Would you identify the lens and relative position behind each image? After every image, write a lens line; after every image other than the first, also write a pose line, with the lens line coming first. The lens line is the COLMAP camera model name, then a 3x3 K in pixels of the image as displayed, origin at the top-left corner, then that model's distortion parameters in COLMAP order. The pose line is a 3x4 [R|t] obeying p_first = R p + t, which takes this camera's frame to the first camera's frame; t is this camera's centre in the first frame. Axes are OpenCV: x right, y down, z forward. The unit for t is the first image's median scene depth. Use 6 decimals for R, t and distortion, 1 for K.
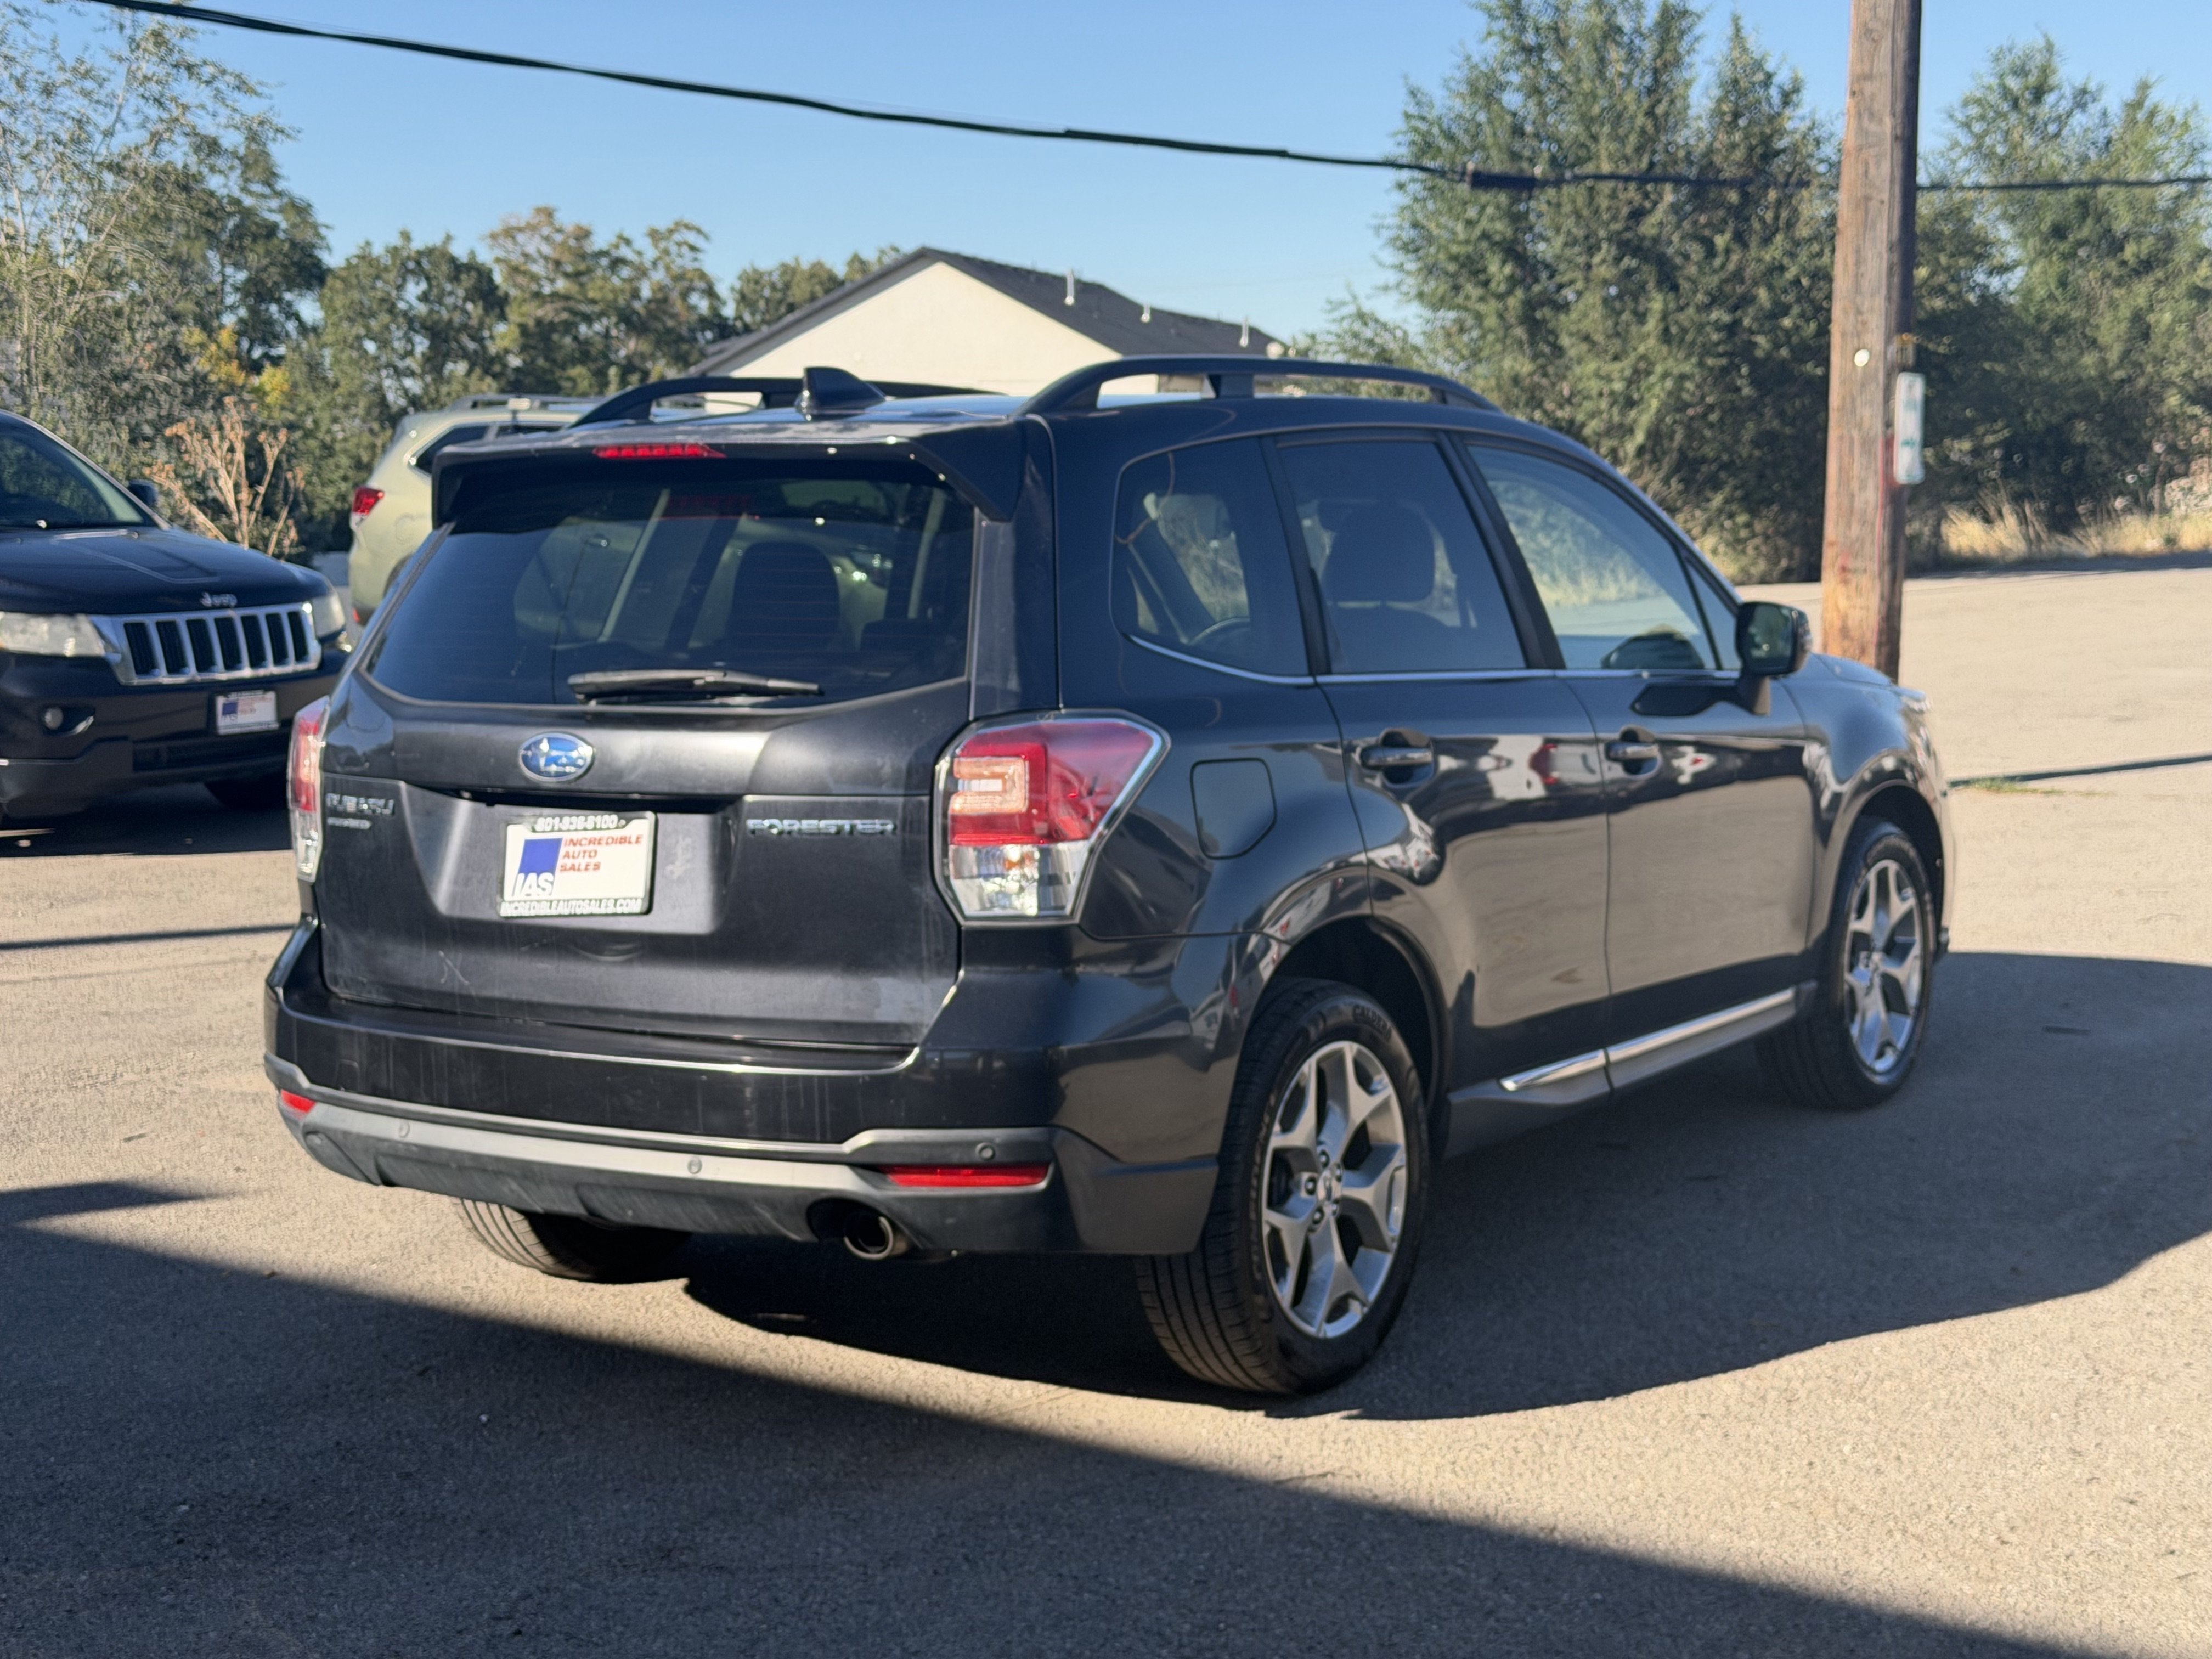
lens RADIAL K [[3053.7, 0, 1106.0], [0, 3053.7, 829.5], [0, 0, 1]] dist [0.204159, -0.500178]
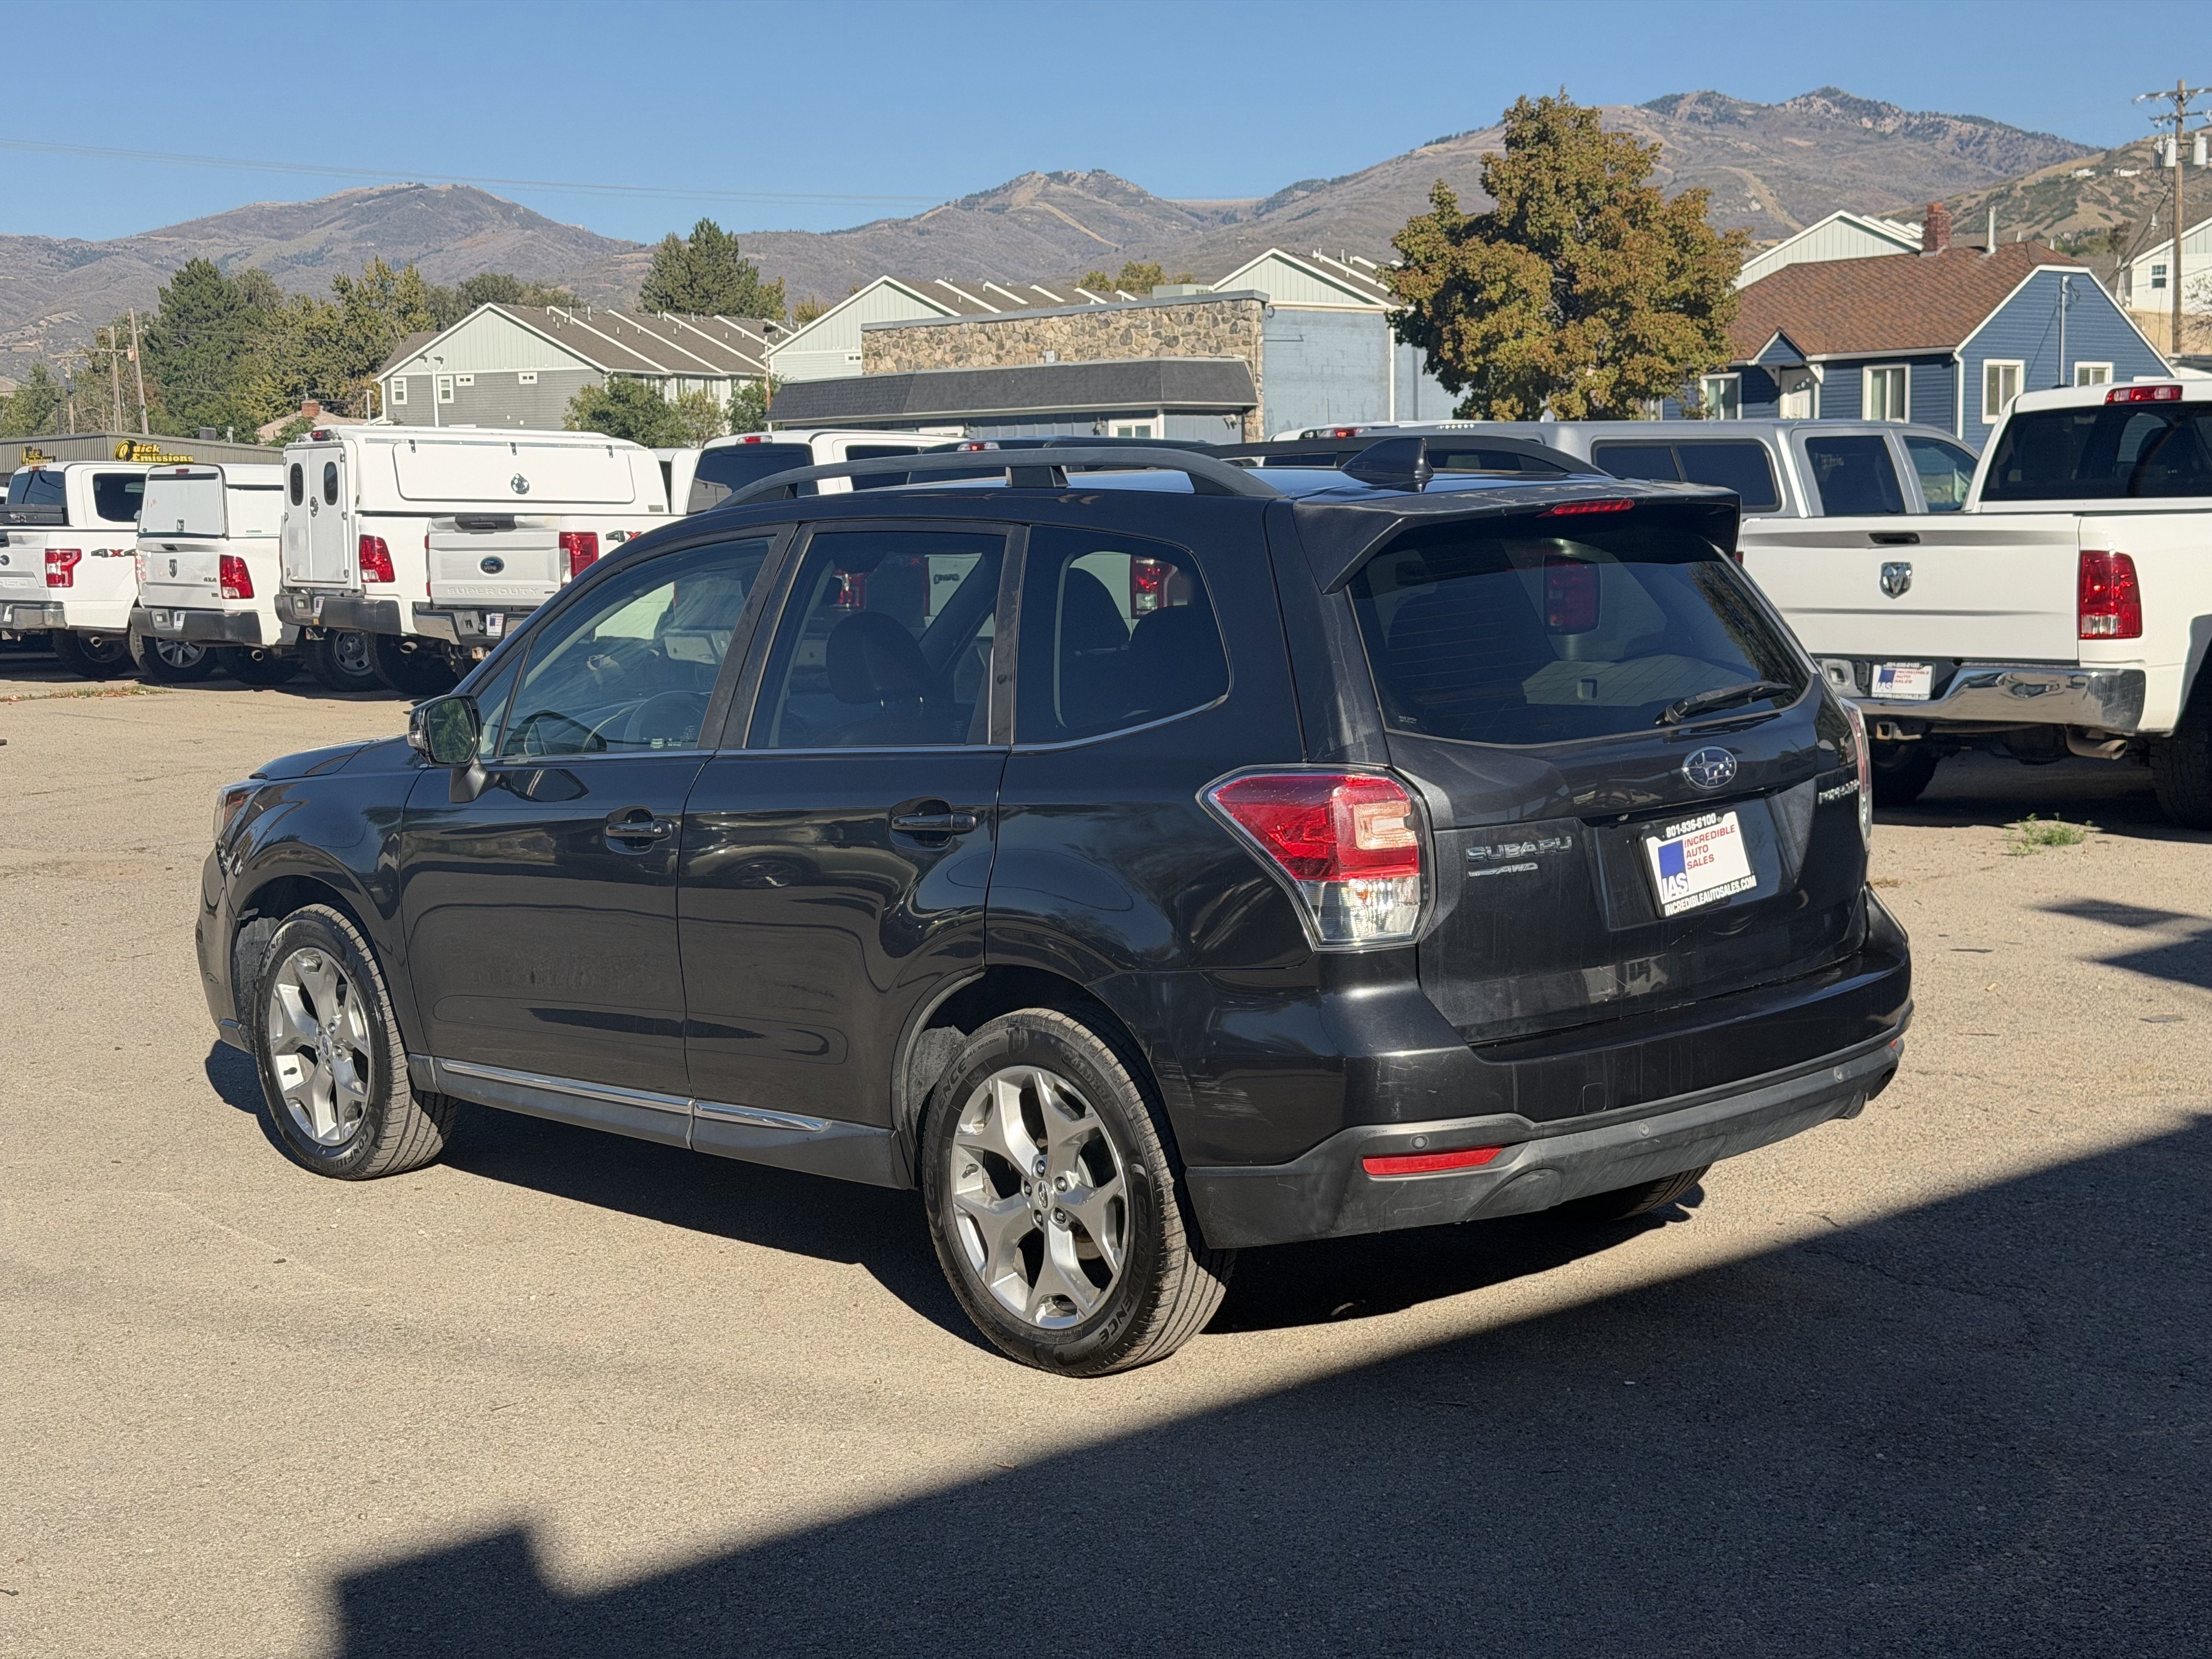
lens RADIAL K [[3053.7, 0, 1106.0], [0, 3053.7, 829.5], [0, 0, 1]] dist [0.204159, -0.500178]
pose [[0.241556, -0.102052, 0.965006, -1.353304], [0.139548, 0.987771, 0.069529, -0.112656], [-0.960300, 0.117869, 0.252843, 0.920085]]
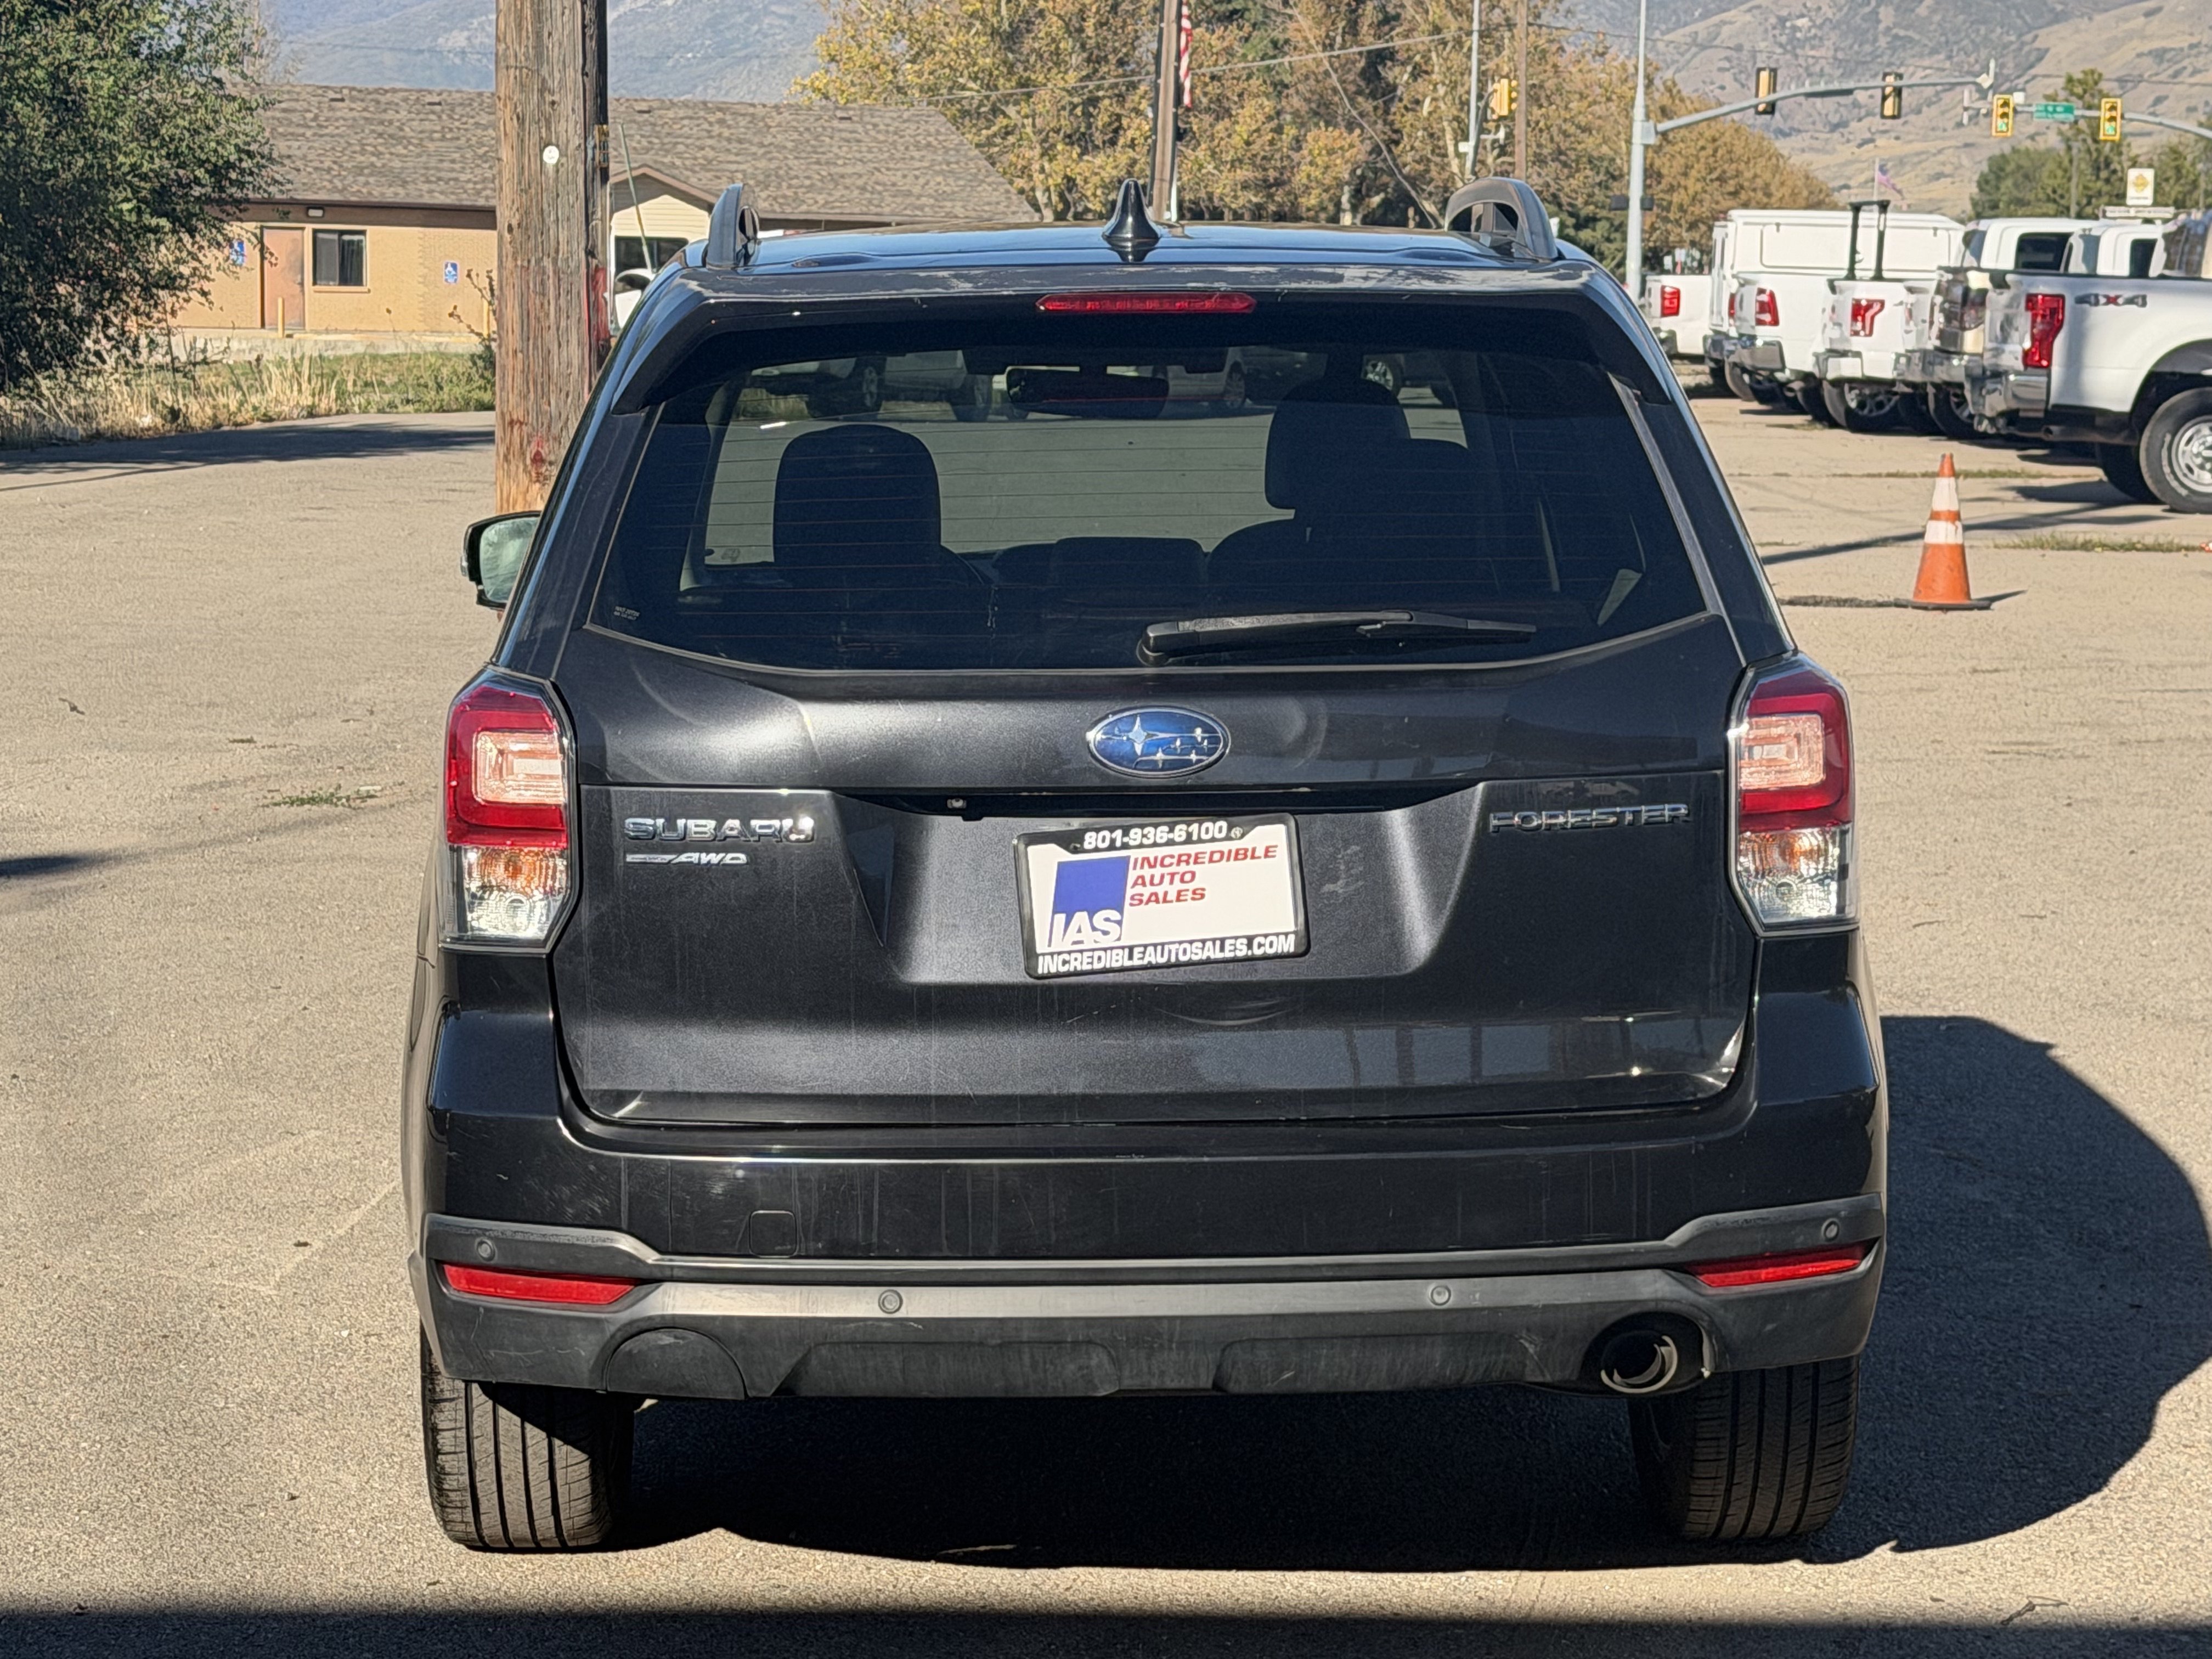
lens RADIAL K [[4818.3, 0, 1150.7], [0, 4818.3, 889.9], [0, 0, 1]] dist [0.157867, -0.183661]
pose [[0.821570, -0.055175, 0.567432, -0.800677], [0.052053, 0.998408, 0.021715, -0.013481], [-0.567727, 0.011696, 0.823134, 0.093588]]
